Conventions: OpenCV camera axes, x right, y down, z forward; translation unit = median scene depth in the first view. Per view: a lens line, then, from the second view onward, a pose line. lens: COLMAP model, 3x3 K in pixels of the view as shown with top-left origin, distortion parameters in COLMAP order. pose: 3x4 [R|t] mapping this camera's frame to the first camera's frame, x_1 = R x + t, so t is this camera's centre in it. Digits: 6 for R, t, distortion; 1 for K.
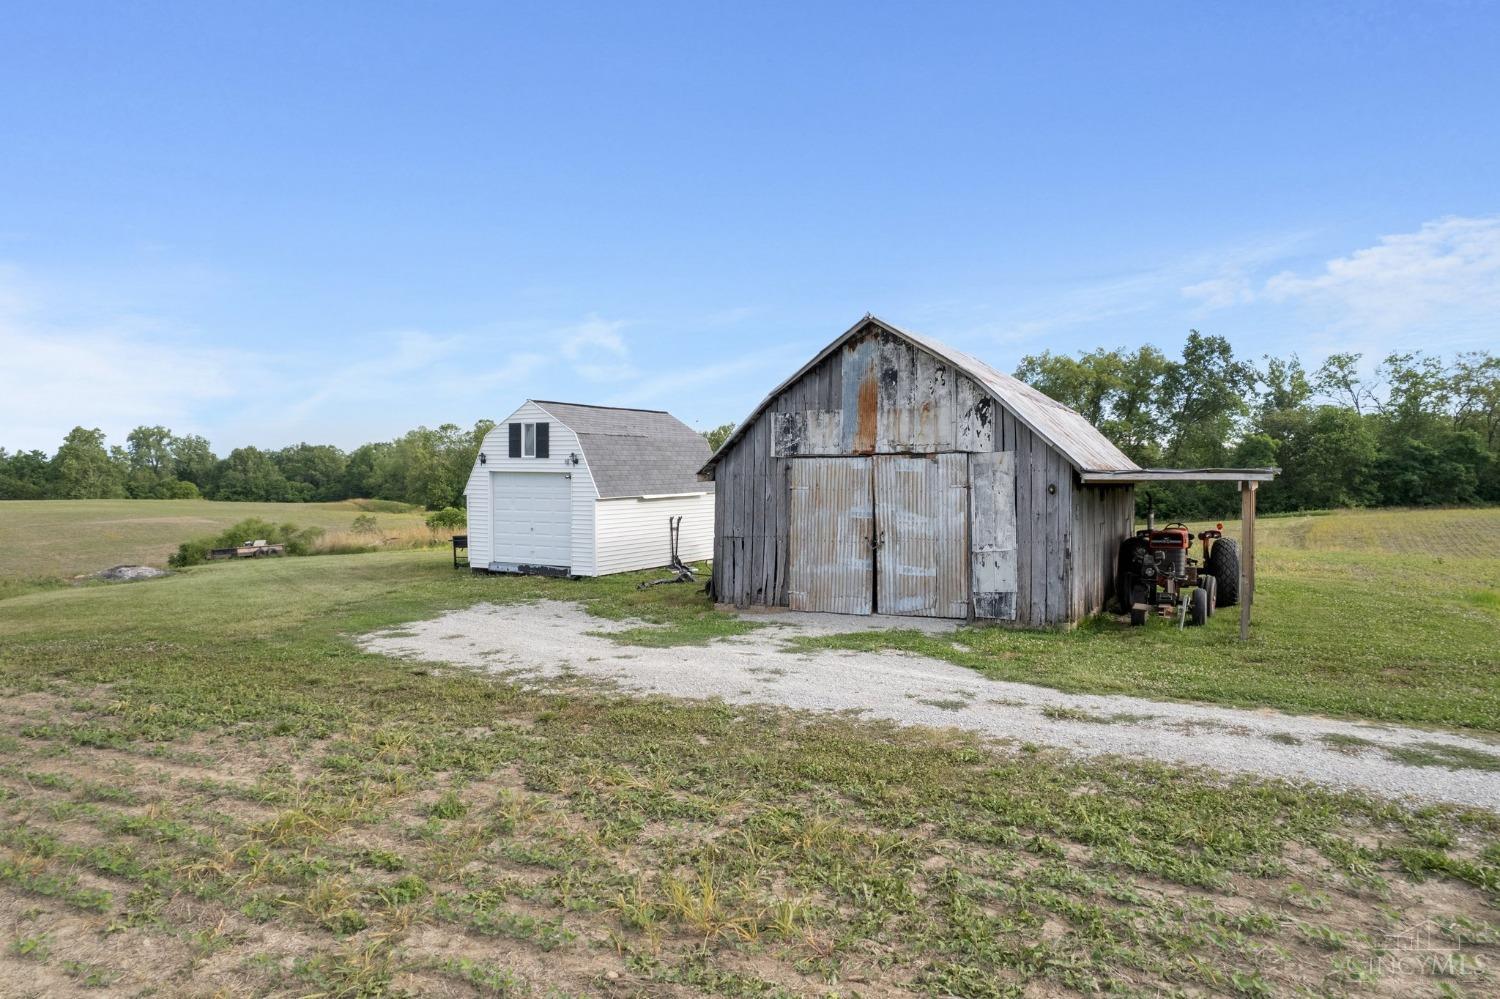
lens RADIAL K [[960.6, 0, 750.1], [0, 960.6, 508.8], [0, 0, 1]] dist [-0.043613, 0.004295]
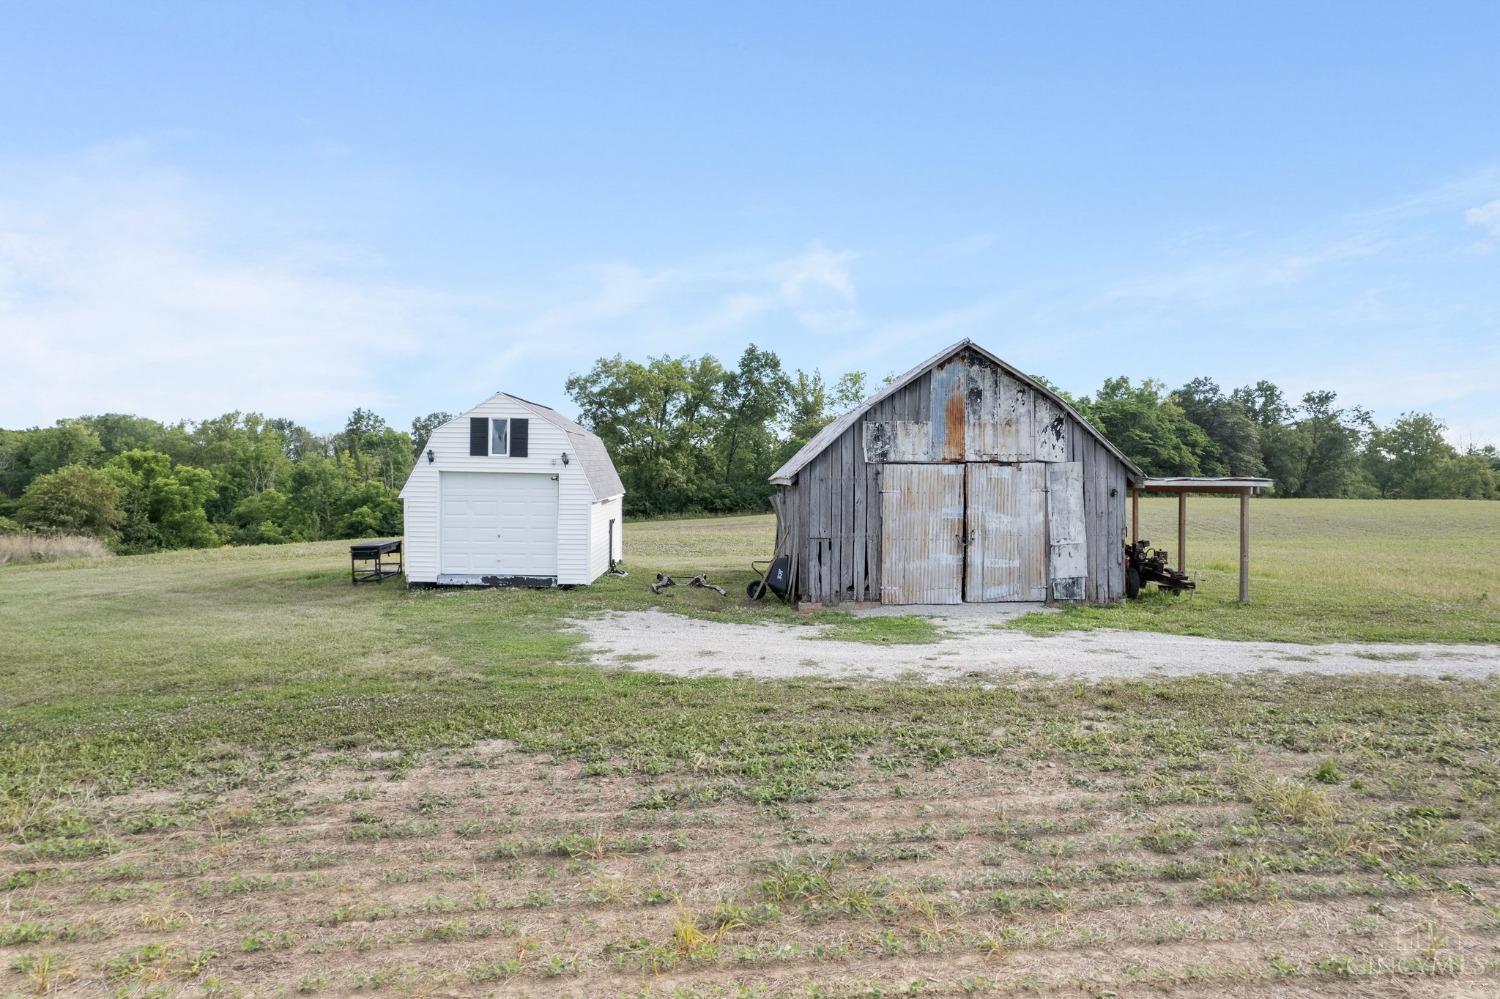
lens RADIAL K [[960.6, 0, 741.9], [0, 960.6, 492.6], [0, 0, 1]] dist [-0.043613, 0.004295]
pose [[0.866151, -0.002851, 0.499774, -0.635300], [0.008959, 0.999912, -0.009823, -0.011177], [-0.499702, 0.012986, 0.866100, 0.141176]]
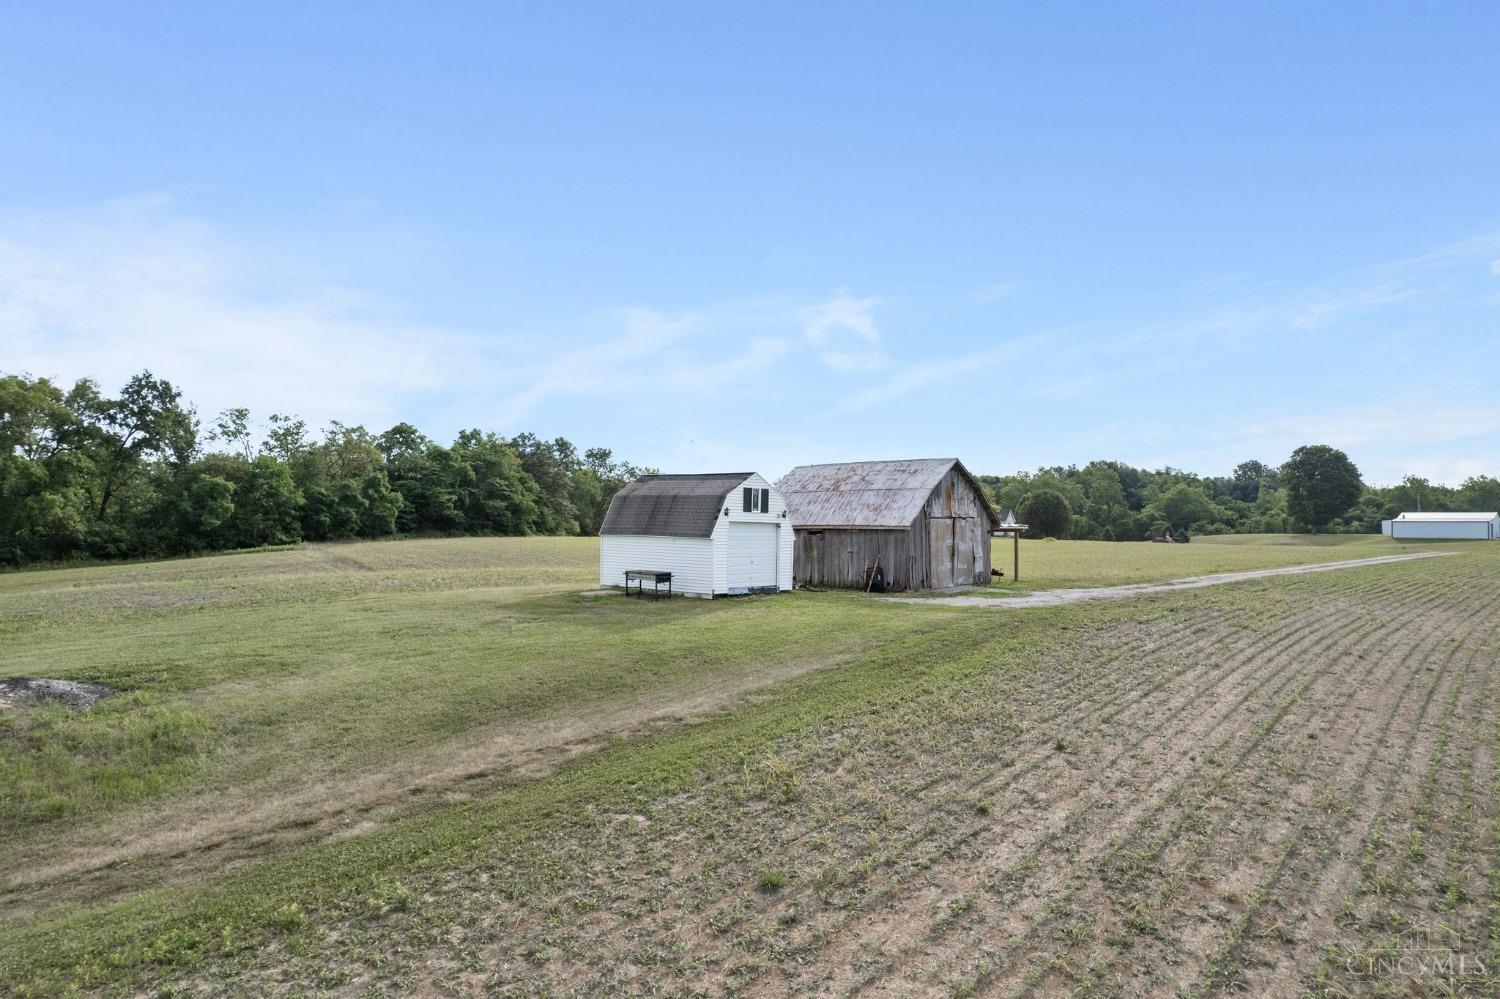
lens RADIAL K [[960.6, 0, 753.6], [0, 960.6, 509.5], [0, 0, 1]] dist [-0.043613, 0.004295]
pose [[0.244875, 0.015072, 0.969438, -2.142699], [0.021806, 0.999541, -0.021048, -0.036133], [-0.969310, 0.026293, 0.244433, 0.855943]]
